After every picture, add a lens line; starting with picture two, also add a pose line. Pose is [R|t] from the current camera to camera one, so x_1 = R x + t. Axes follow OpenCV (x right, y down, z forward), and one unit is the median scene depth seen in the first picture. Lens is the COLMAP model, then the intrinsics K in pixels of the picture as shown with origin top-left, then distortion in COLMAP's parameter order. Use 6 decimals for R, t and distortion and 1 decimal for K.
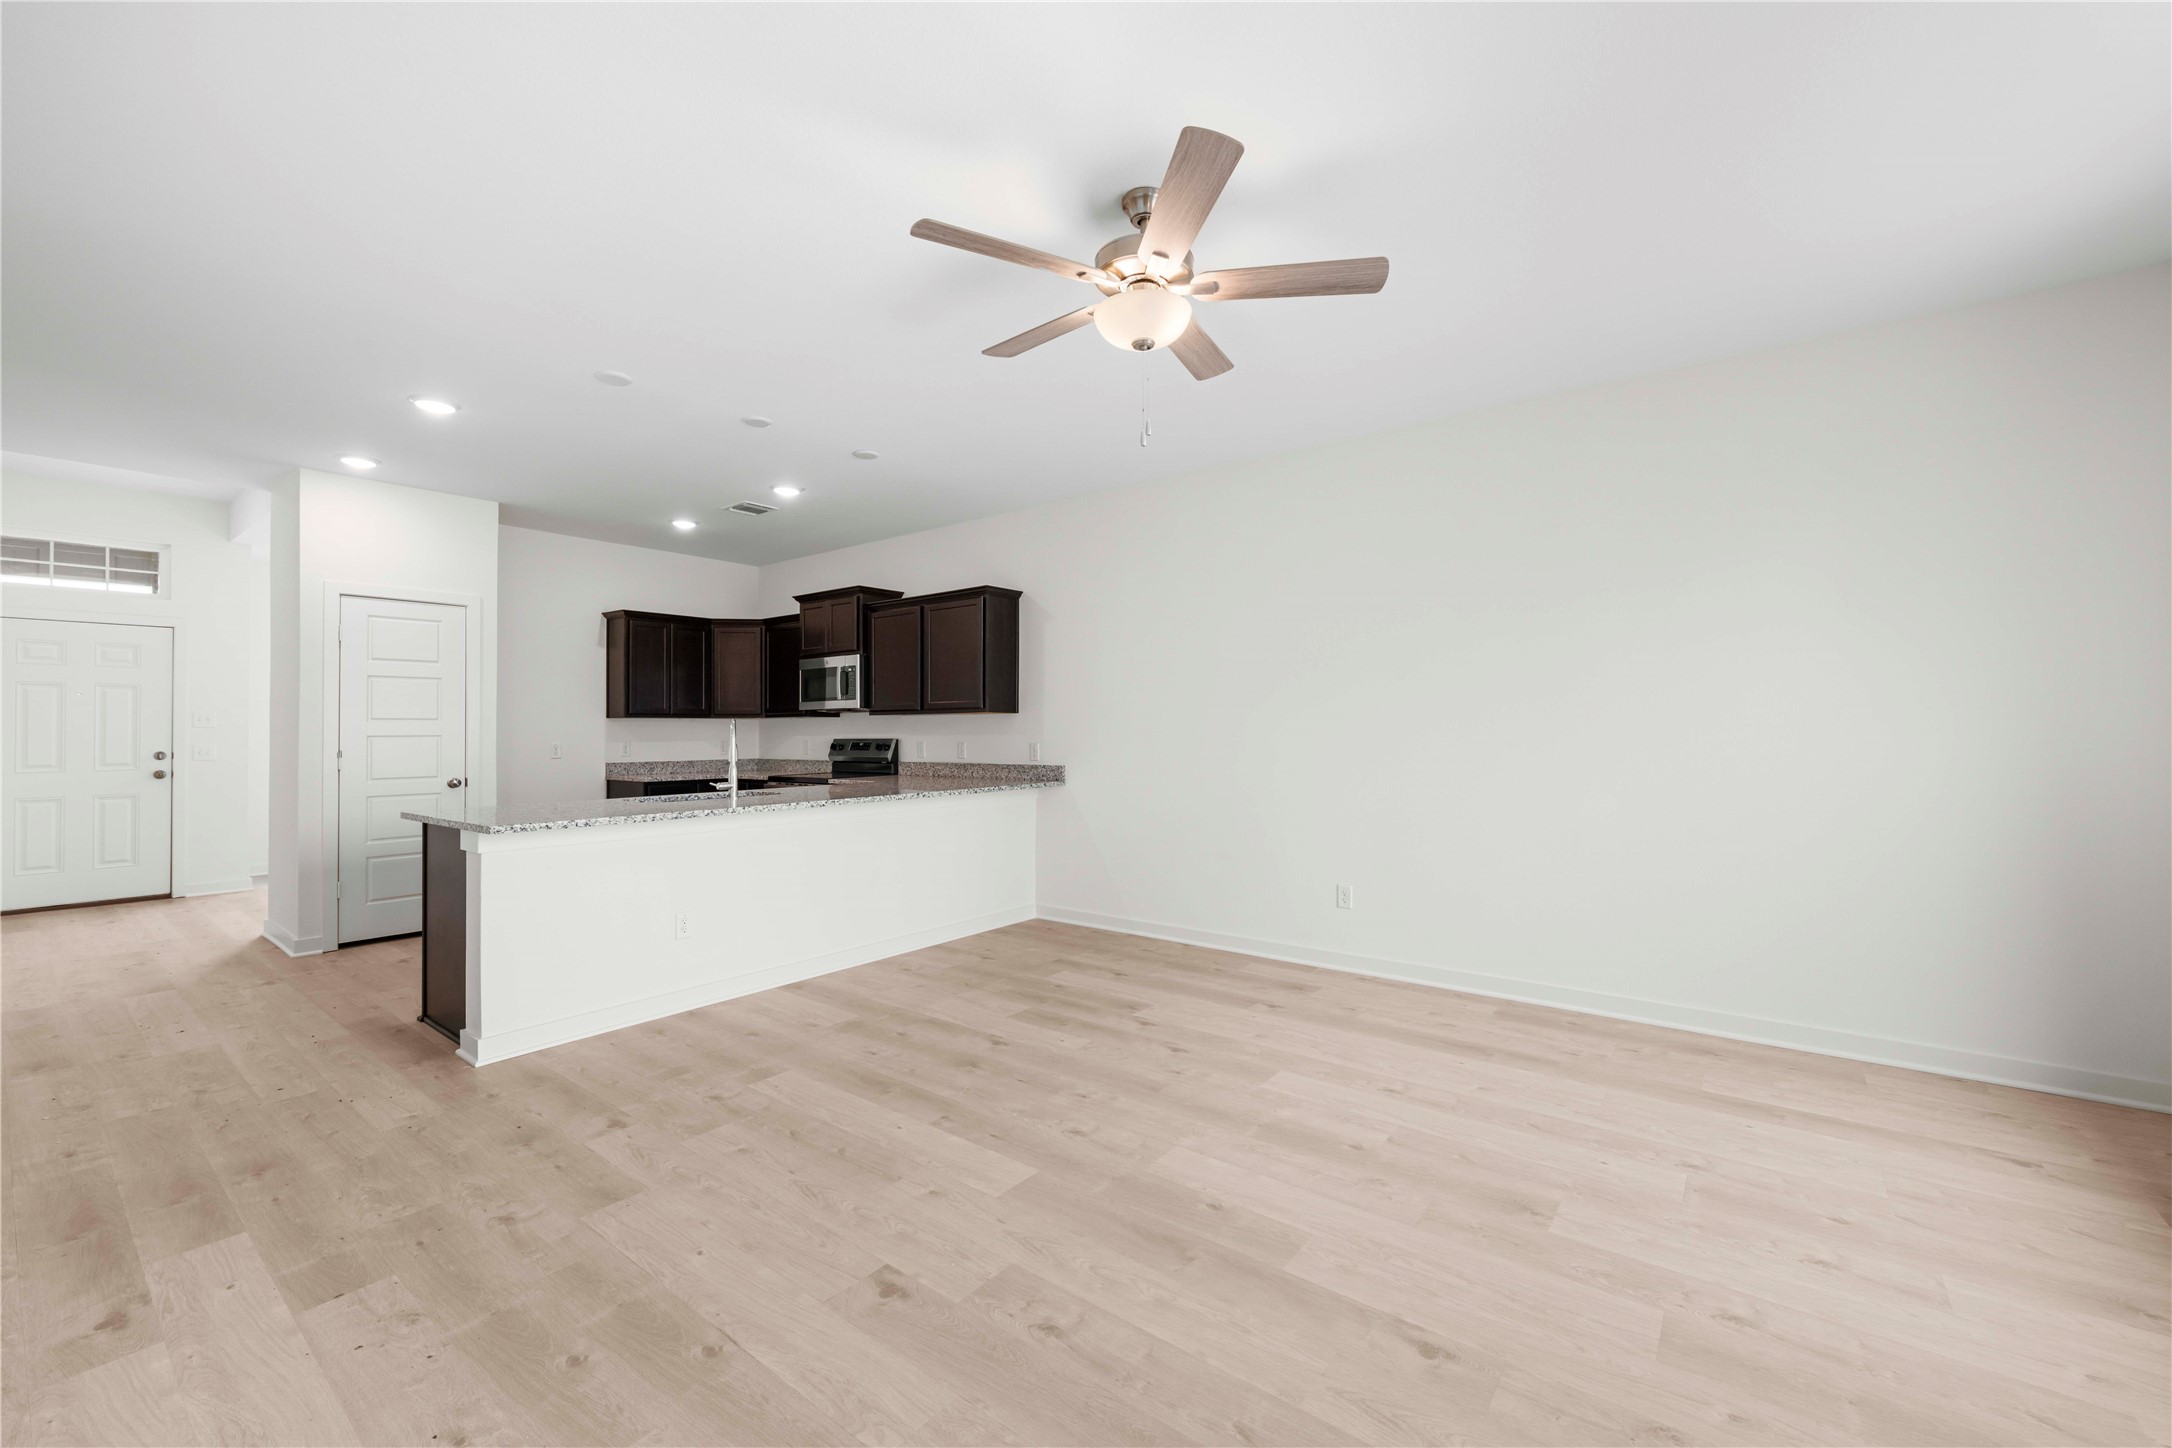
lens RADIAL K [[869.4, 0, 1094.1], [0, 869.4, 721.8], [0, 0, 1]] dist [0.002115, -0.000790]
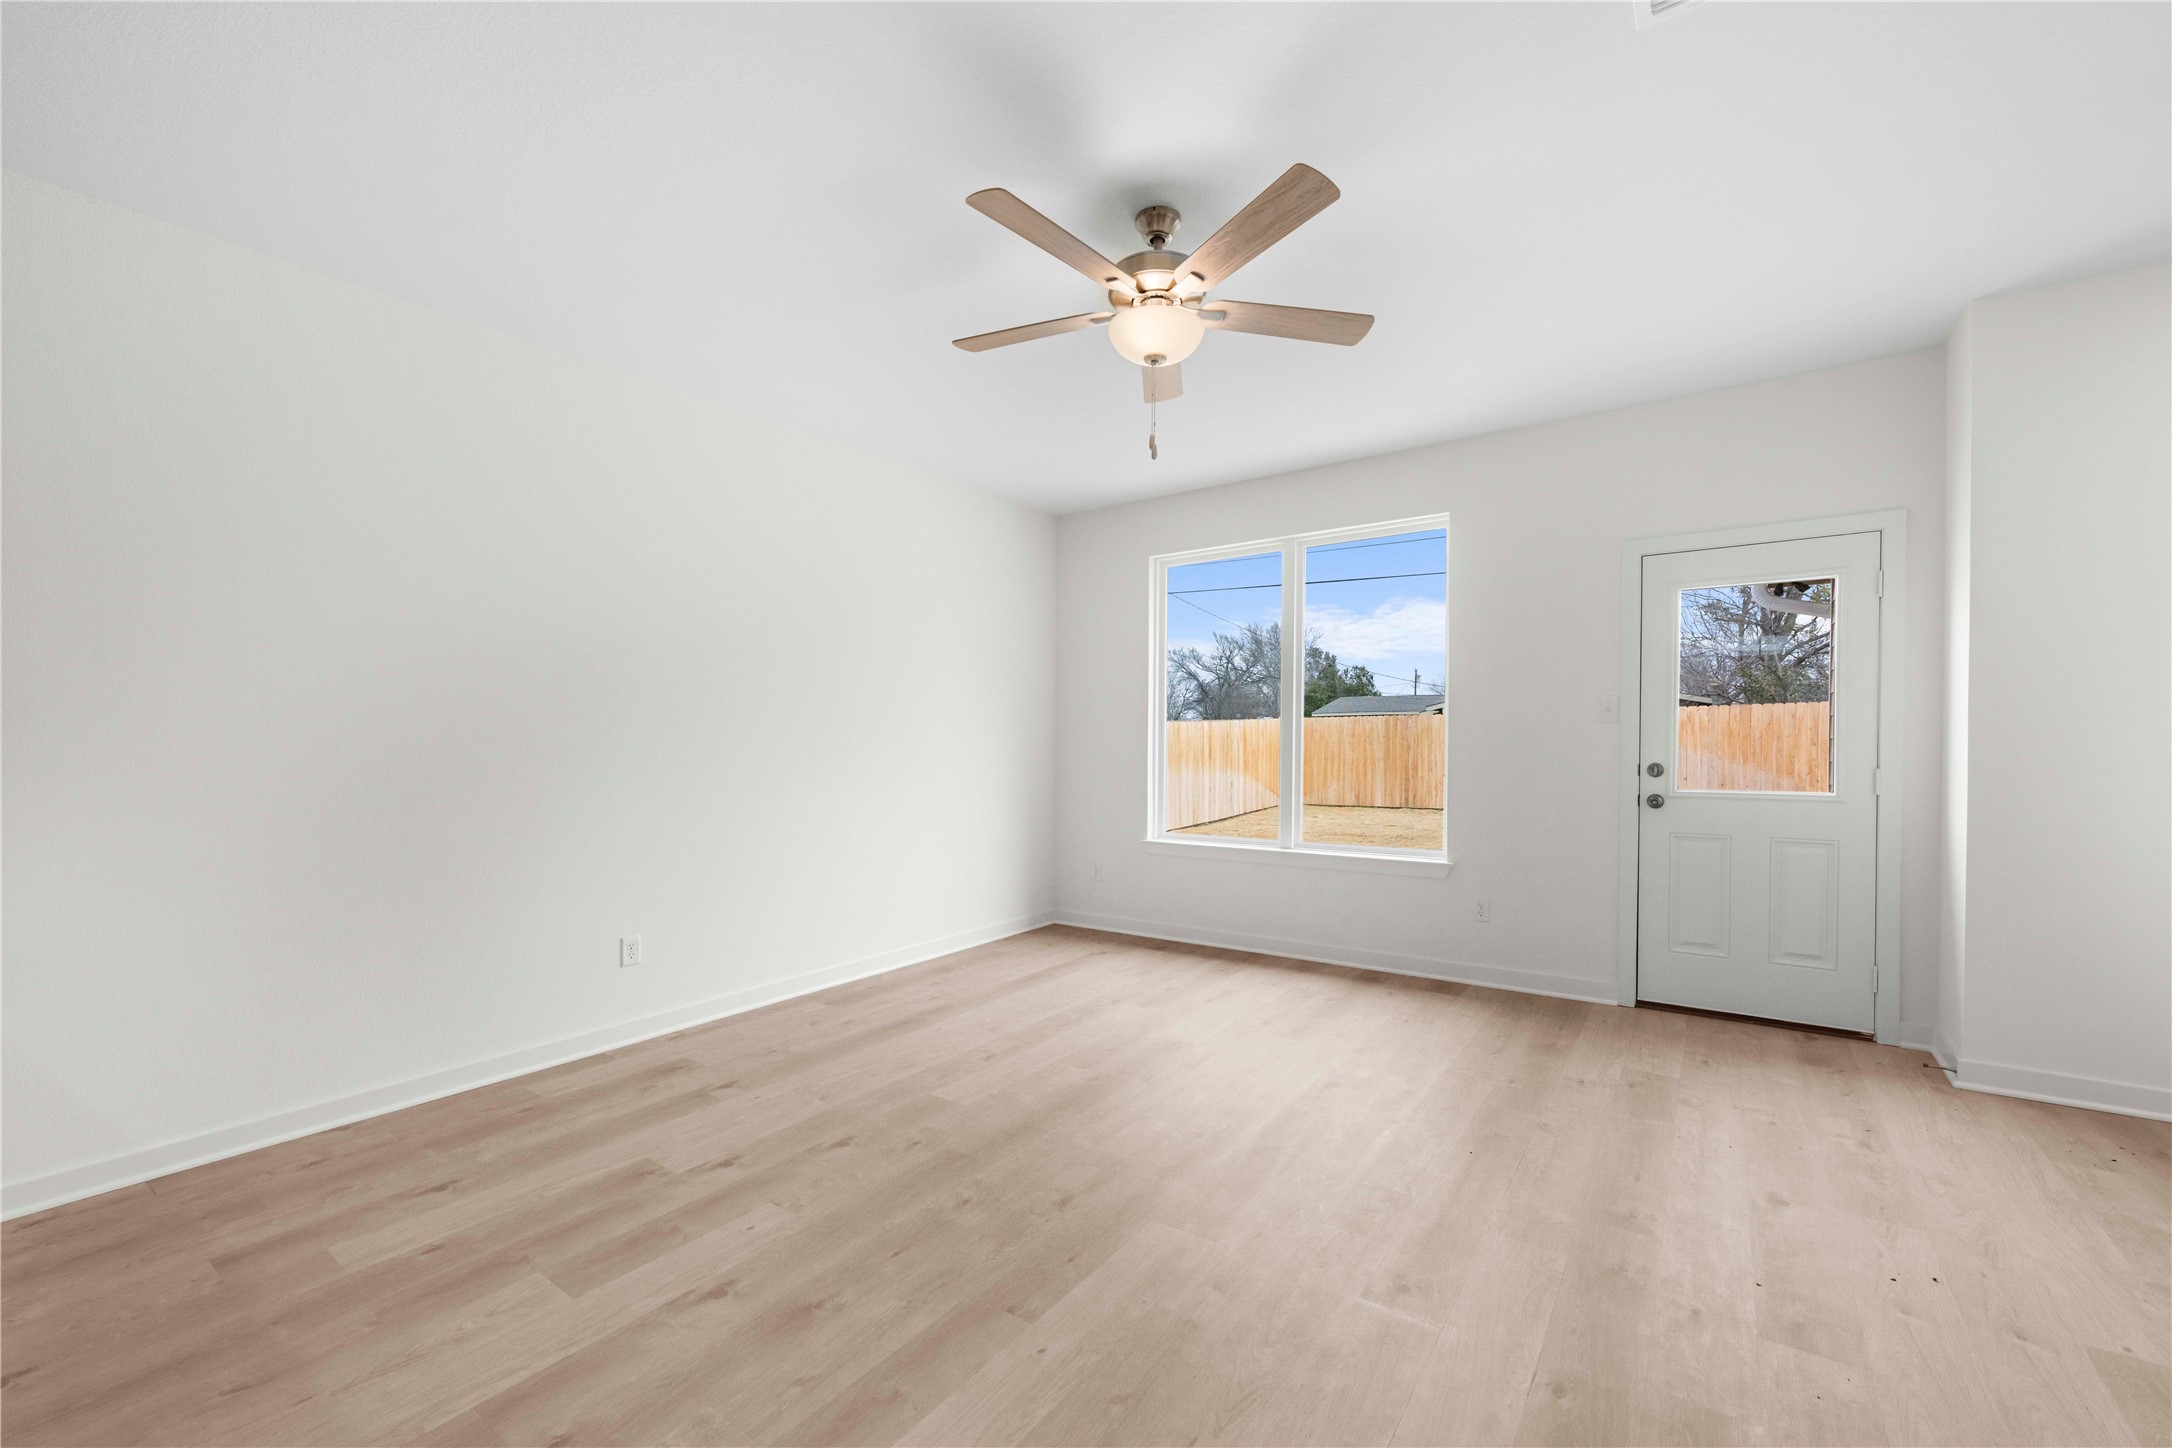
lens RADIAL K [[869.4, 0, 1113.6], [0, 869.4, 763.4], [0, 0, 1]] dist [0.002115, -0.000790]
pose [[-0.054162, -0.021337, 0.998304, -0.553126], [-0.001323, 0.999772, 0.021296, 0.013406], [-0.998531, -0.000167, -0.054178, 0.634057]]
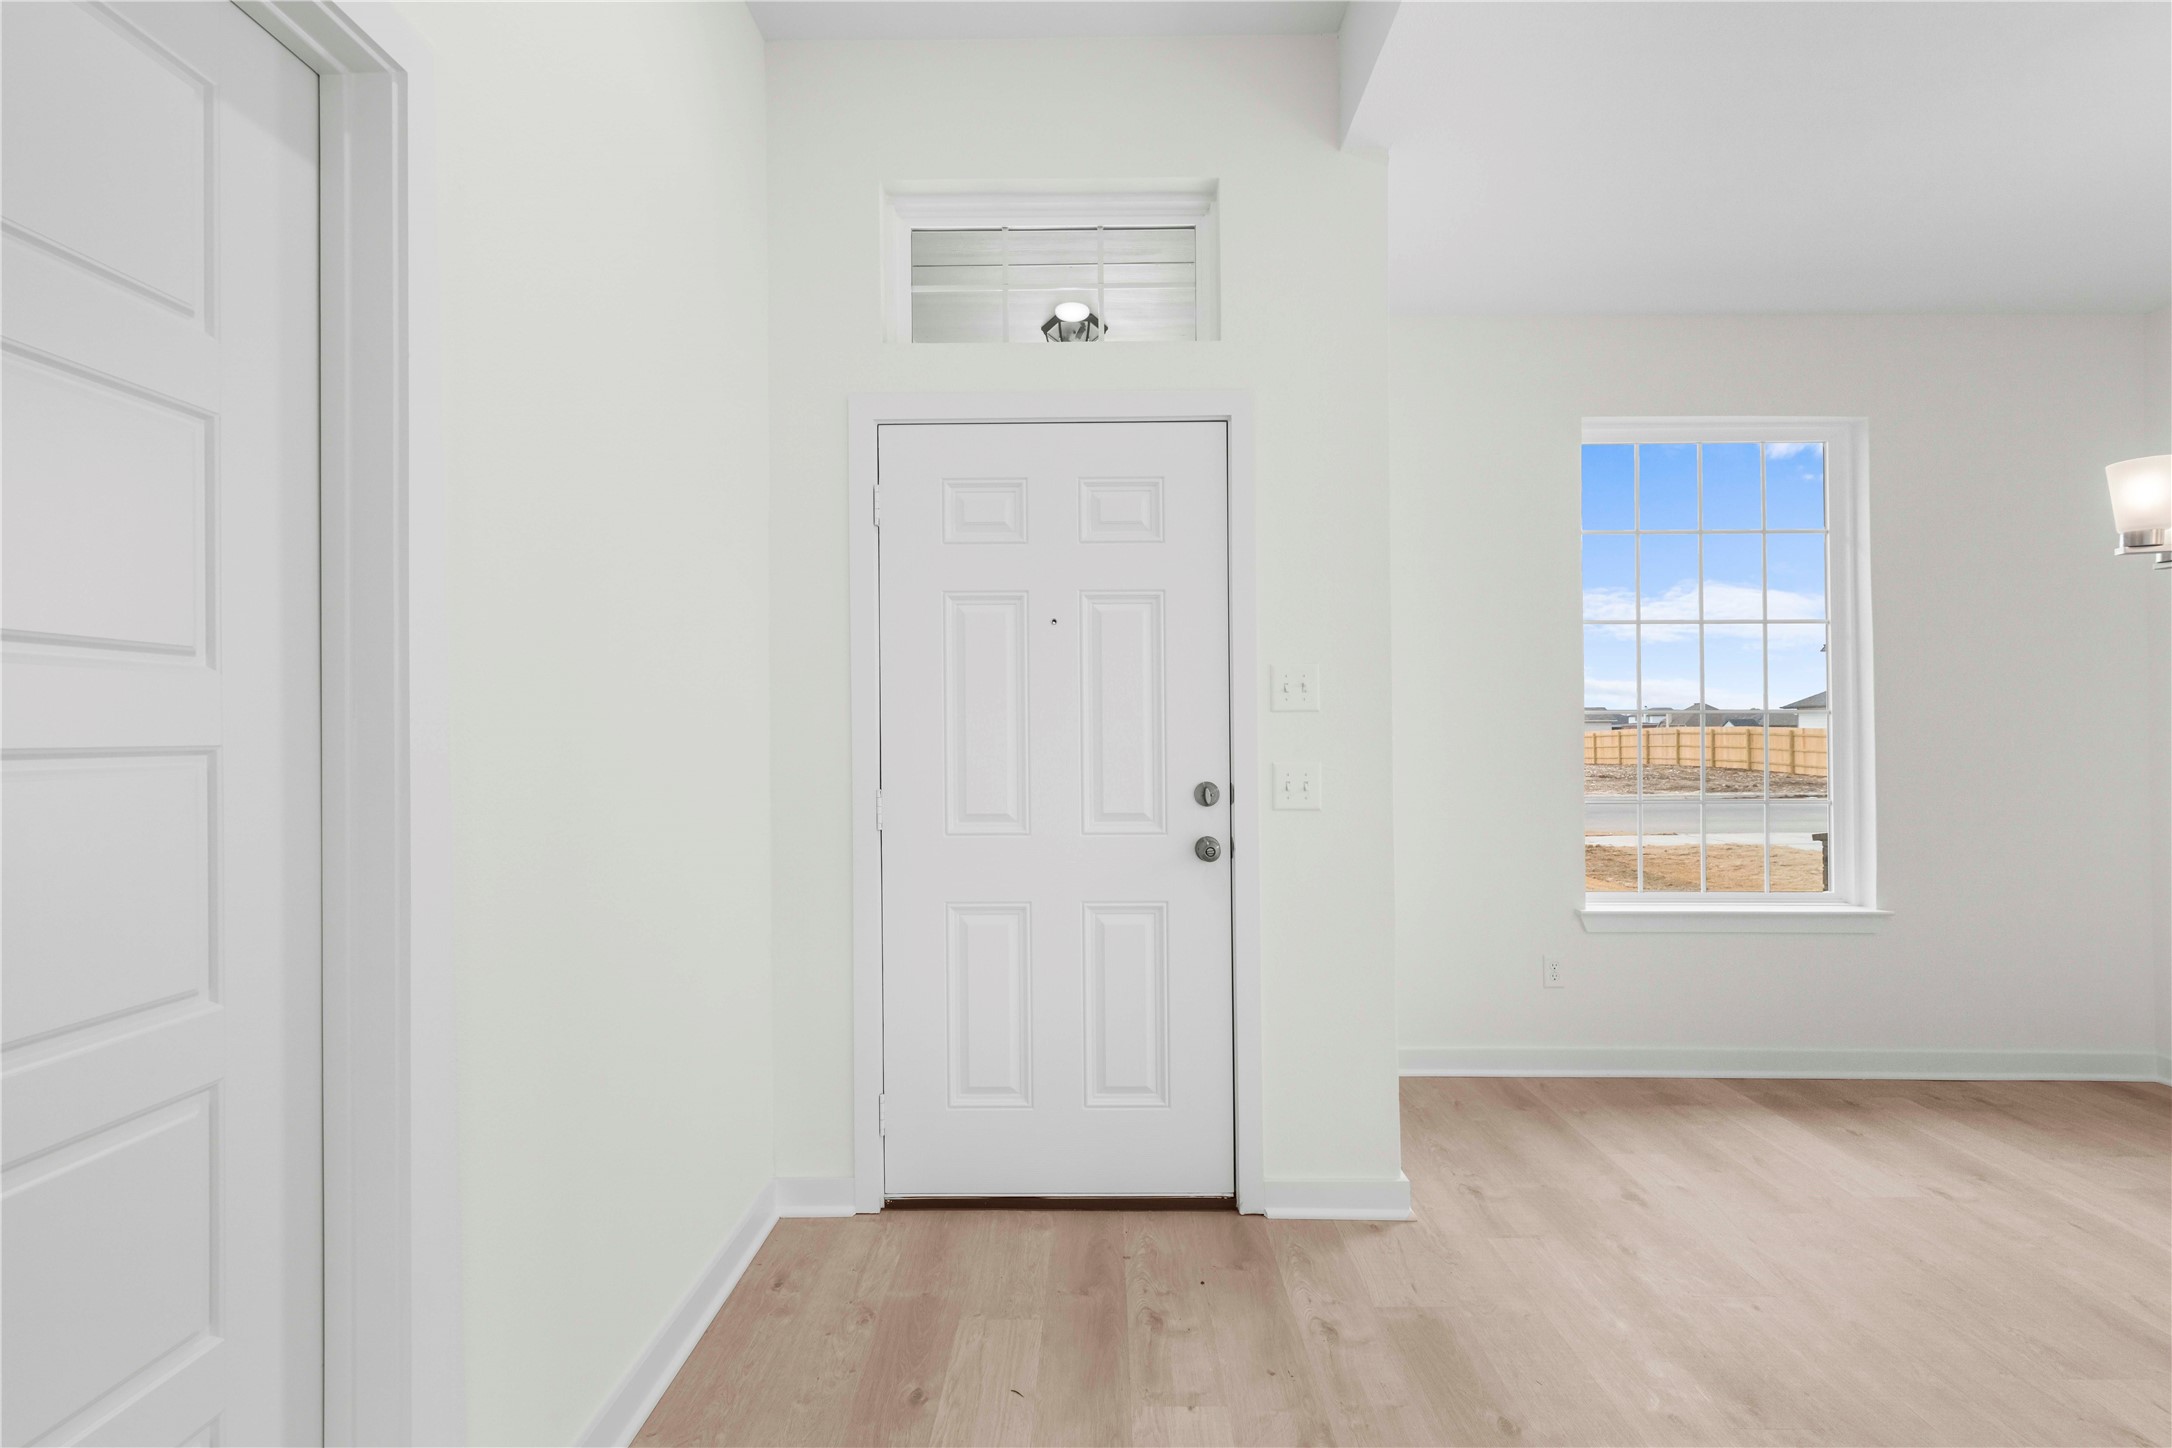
lens RADIAL K [[869.4, 0, 1091.4], [0, 869.4, 722.4], [0, 0, 1]] dist [0.002115, -0.000790]
pose [[0.614516, -0.013611, -0.788787, -1.280616], [0.013315, 0.999888, -0.006880, 0.018753], [0.788792, -0.006275, 0.614628, 1.162378]]
